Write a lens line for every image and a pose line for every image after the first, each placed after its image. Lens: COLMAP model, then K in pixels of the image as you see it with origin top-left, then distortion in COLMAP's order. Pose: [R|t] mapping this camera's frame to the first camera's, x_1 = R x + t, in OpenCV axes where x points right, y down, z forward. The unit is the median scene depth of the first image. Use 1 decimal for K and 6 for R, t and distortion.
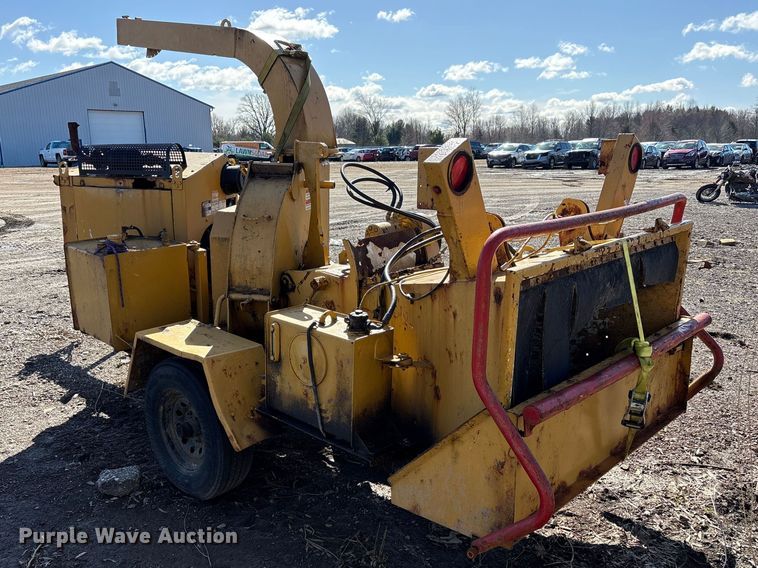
lens RADIAL K [[660.5, 0, 378.2], [0, 660.5, 302.6], [0, 0, 1]] dist [0.020564, 0.002306]
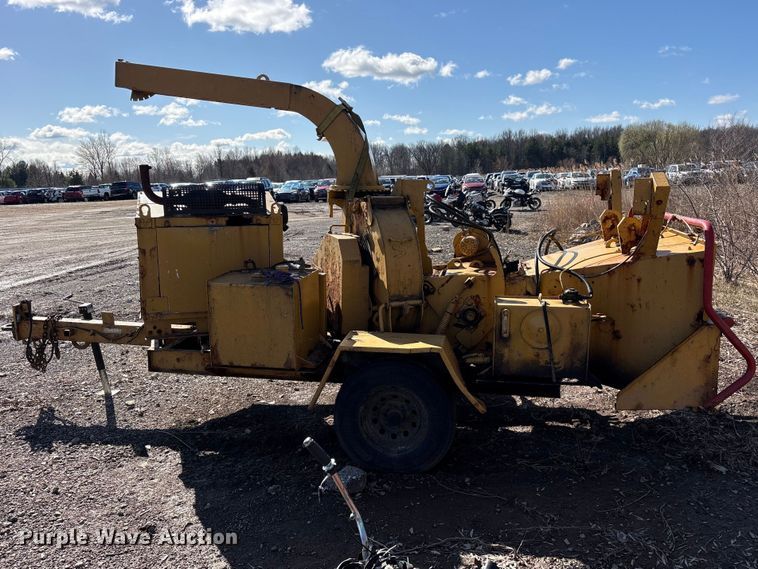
lens RADIAL K [[610.2, 0, 379.0], [0, 610.2, 284.5], [0, 0, 1]] dist [0.009927, 0.000488]
pose [[0.809819, -0.113758, 0.575545, -0.108151], [0.154325, 0.987777, -0.021905, -0.003173], [-0.566019, 0.106560, 0.817477, 0.011766]]
